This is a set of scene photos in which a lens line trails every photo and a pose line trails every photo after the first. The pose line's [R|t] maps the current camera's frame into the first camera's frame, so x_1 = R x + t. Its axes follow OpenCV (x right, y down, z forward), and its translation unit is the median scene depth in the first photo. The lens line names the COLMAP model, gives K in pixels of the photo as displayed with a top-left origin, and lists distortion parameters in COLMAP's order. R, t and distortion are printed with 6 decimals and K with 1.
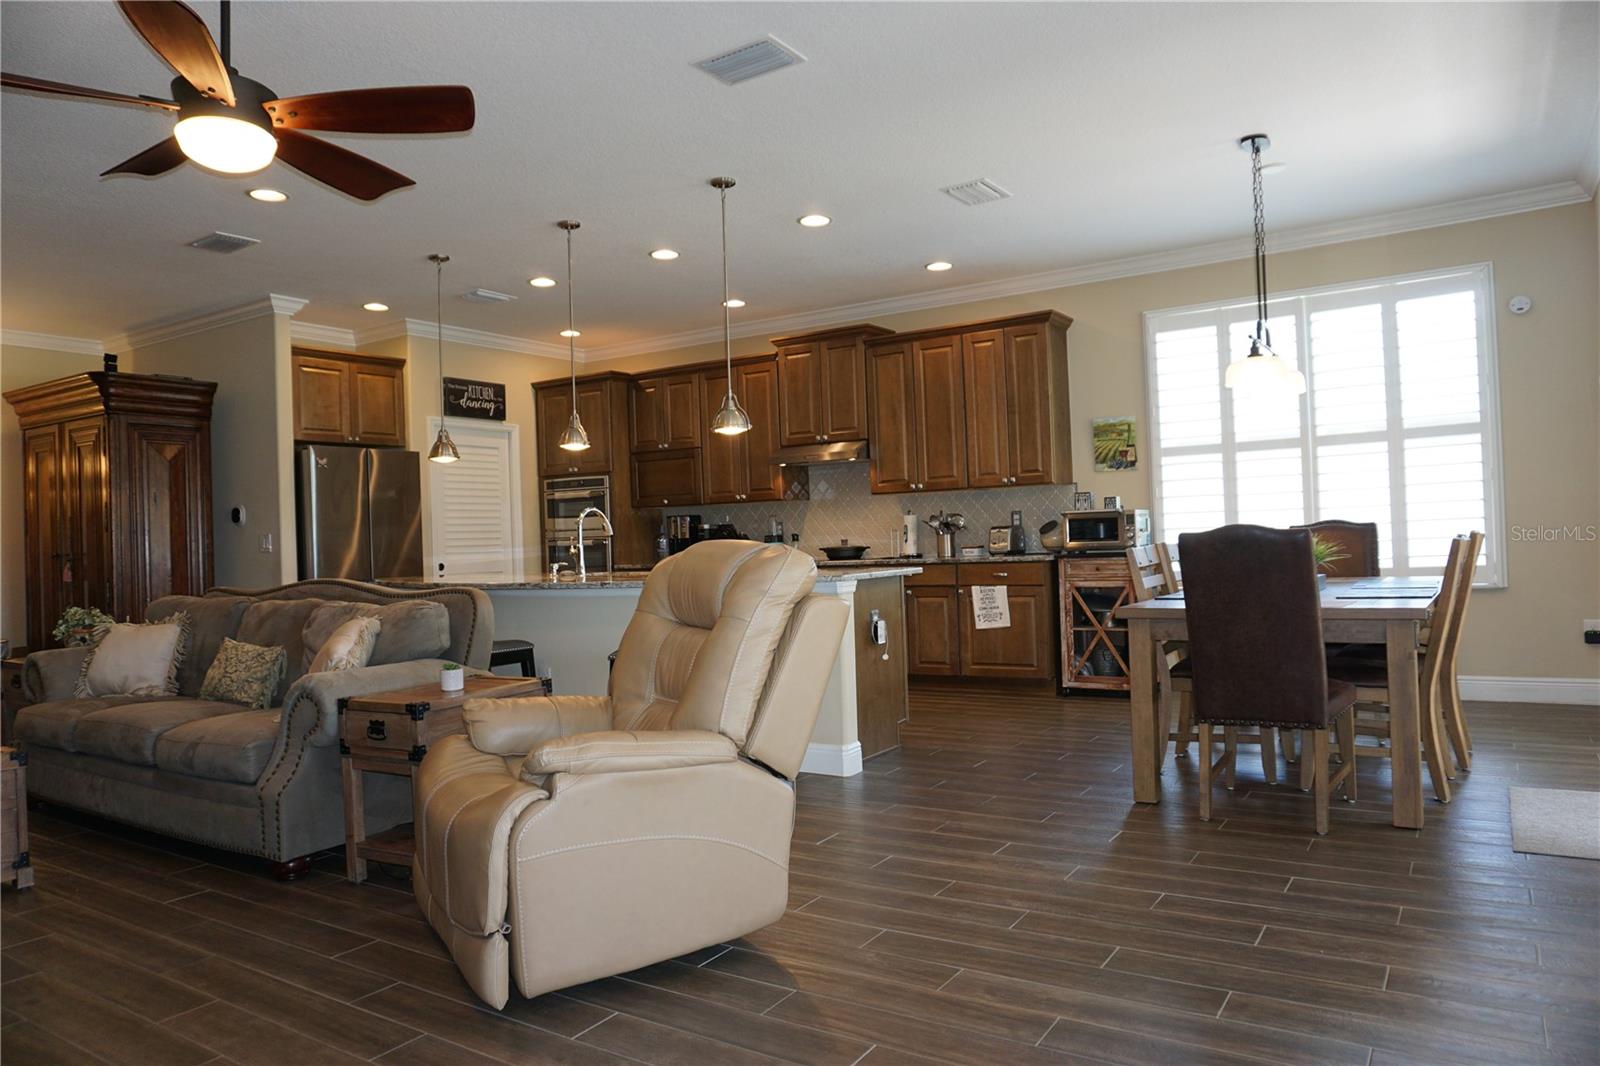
lens RADIAL K [[1066.6, 0, 796.0], [0, 1066.6, 533.0], [0, 0, 1]] dist [-0.058064, 0.049236]
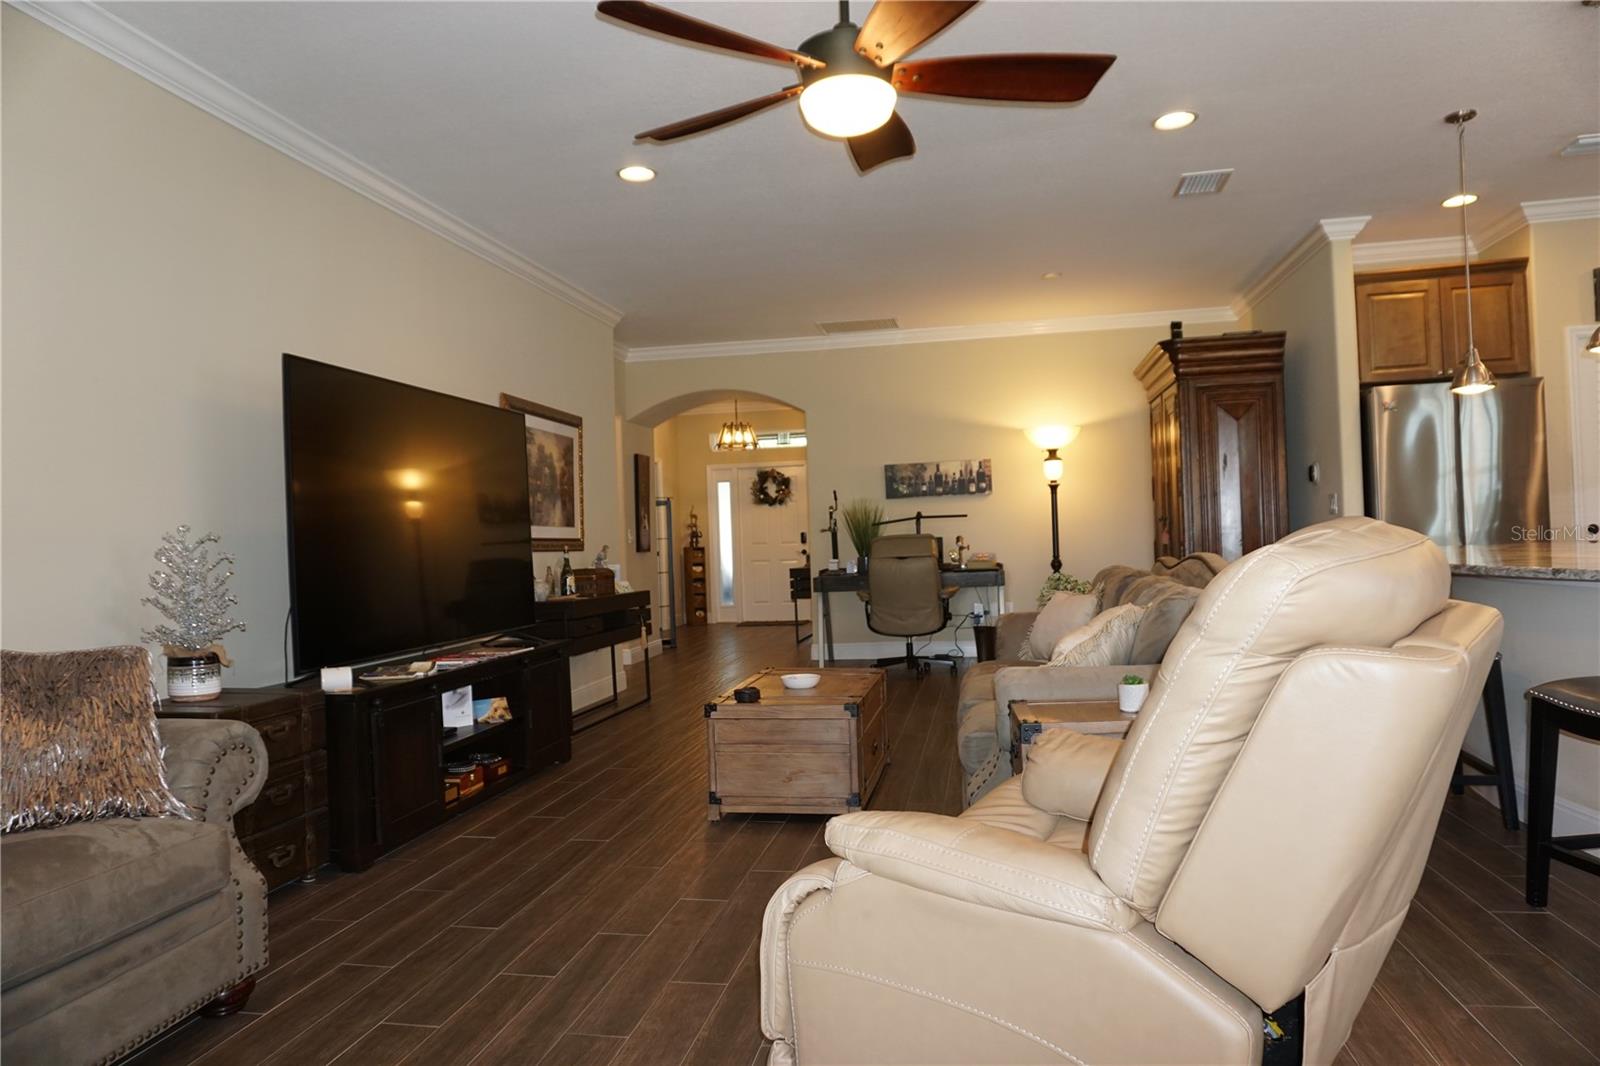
lens RADIAL K [[1054.2, 0, 781.5], [0, 1054.2, 541.0], [0, 0, 1]] dist [-0.056352, 0.037132]
pose [[0.375111, 0.015228, -0.926855, 0.142179], [0.036158, 0.998864, 0.031044, -0.003165], [0.926275, -0.045159, 0.374134, 0.251495]]
